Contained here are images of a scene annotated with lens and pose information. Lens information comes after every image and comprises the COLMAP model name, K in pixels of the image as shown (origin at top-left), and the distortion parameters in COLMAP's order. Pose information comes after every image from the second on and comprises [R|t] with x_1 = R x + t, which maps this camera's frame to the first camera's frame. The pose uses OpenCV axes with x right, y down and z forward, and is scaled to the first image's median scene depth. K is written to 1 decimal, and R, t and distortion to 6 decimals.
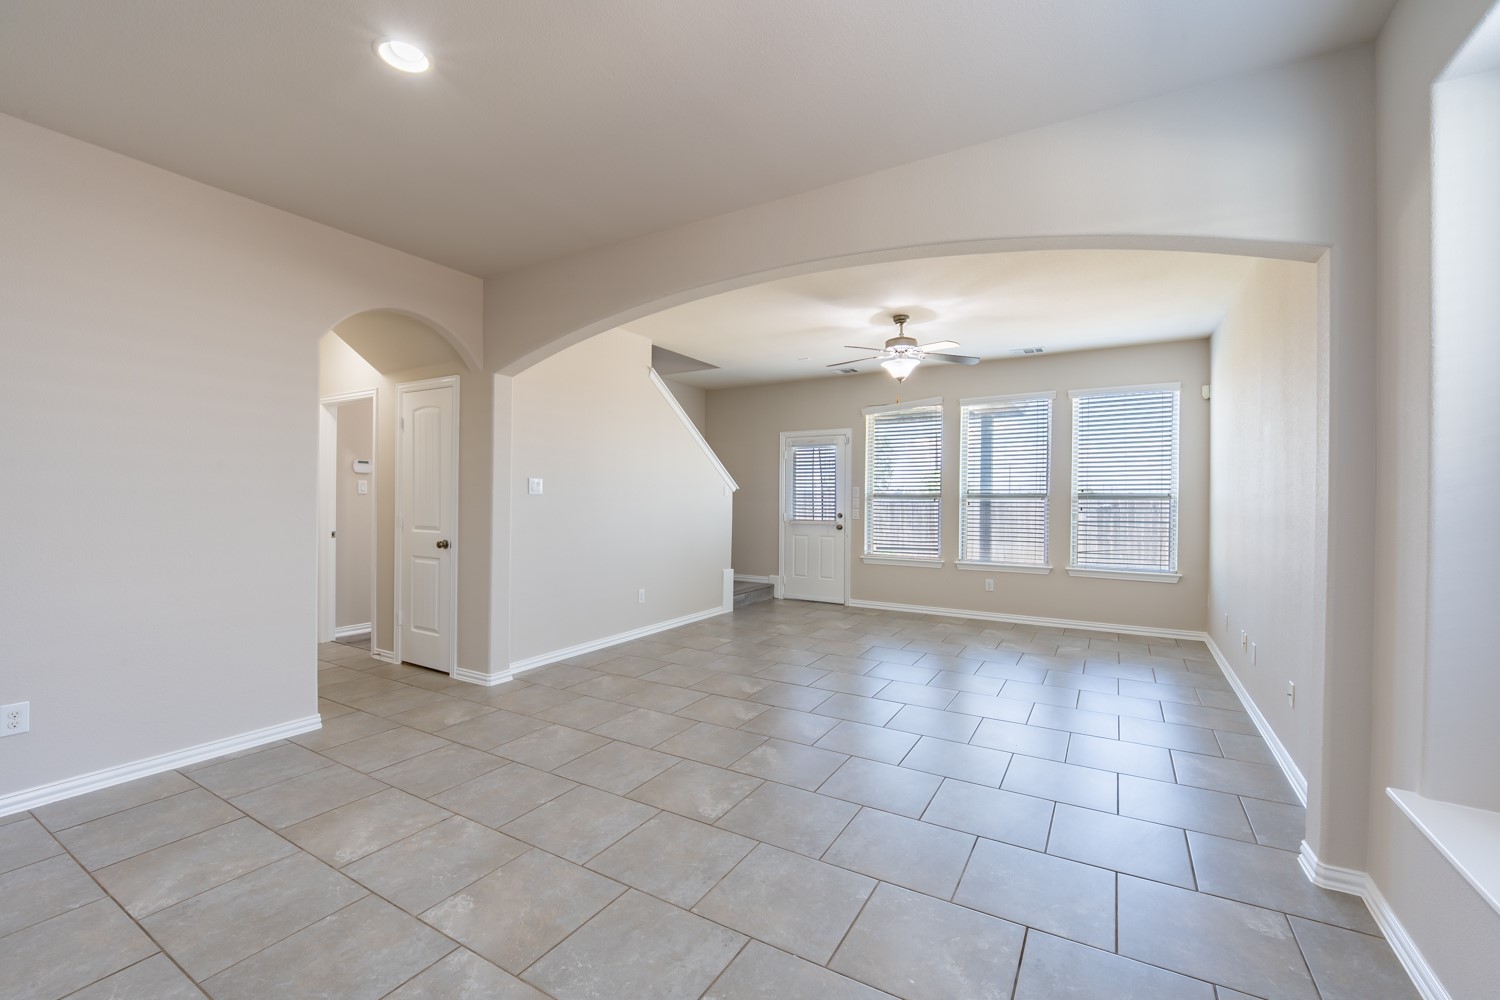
lens RADIAL K [[618.9, 0, 750.0], [0, 618.9, 500.0], [0, 0, 1]] dist [0.005476, -0.013417]
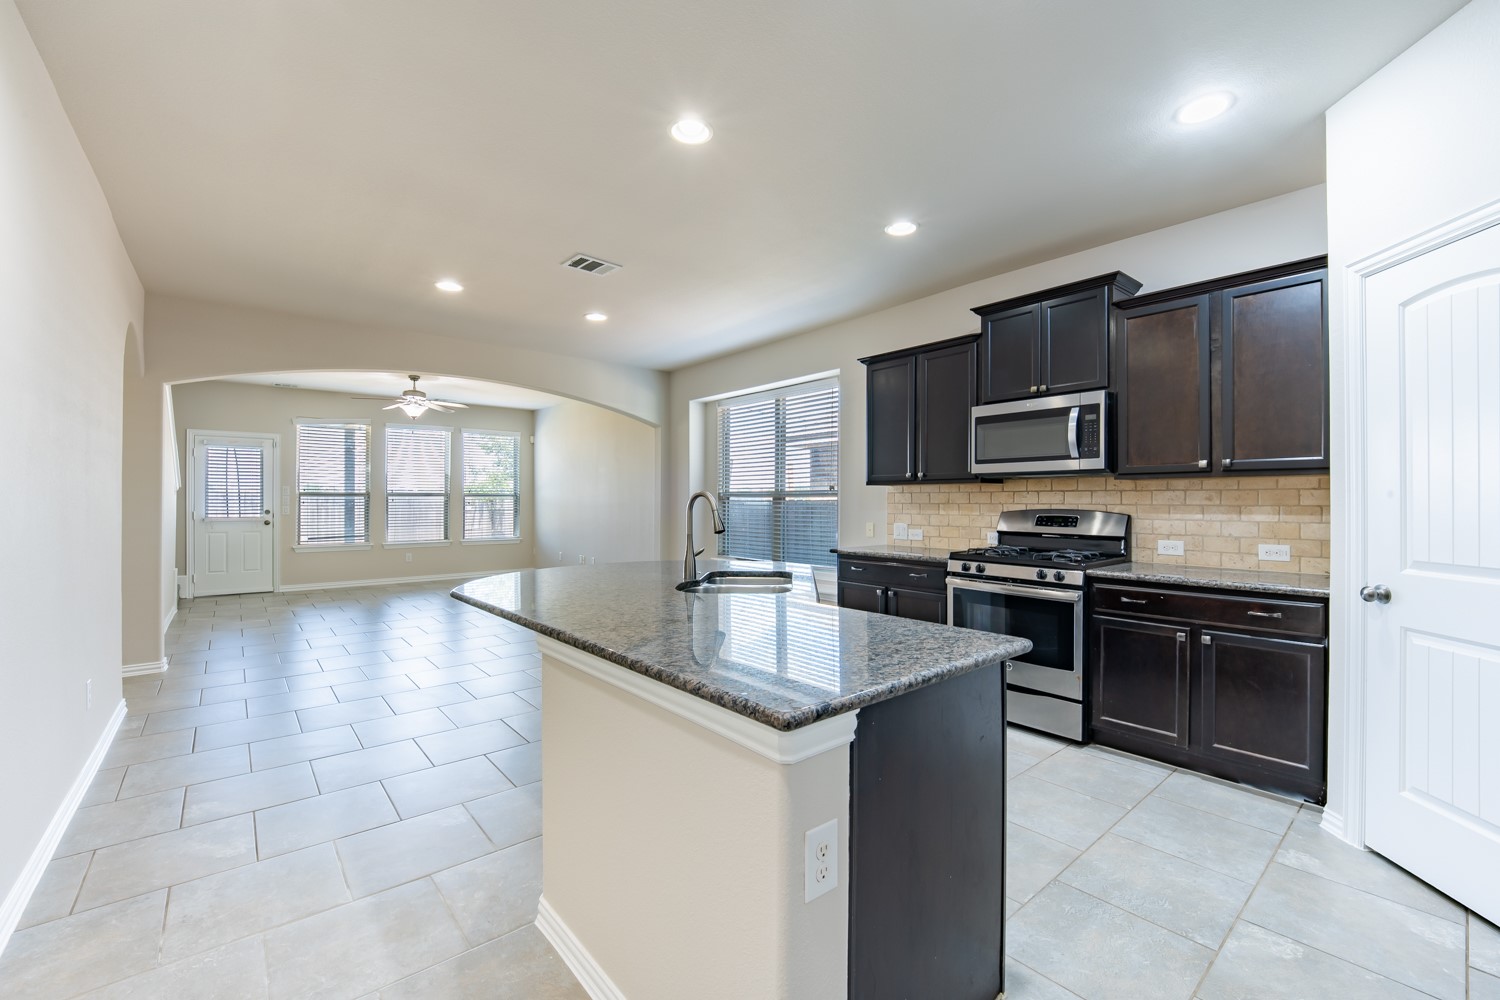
lens RADIAL K [[618.9, 0, 750.0], [0, 618.9, 500.0], [0, 0, 1]] dist [0.005476, -0.013417]
pose [[0.329478, -0.008169, 0.944128, -0.815033], [0.000544, 0.999964, 0.008462, -0.006679], [-0.944163, -0.002274, 0.329471, -0.240467]]
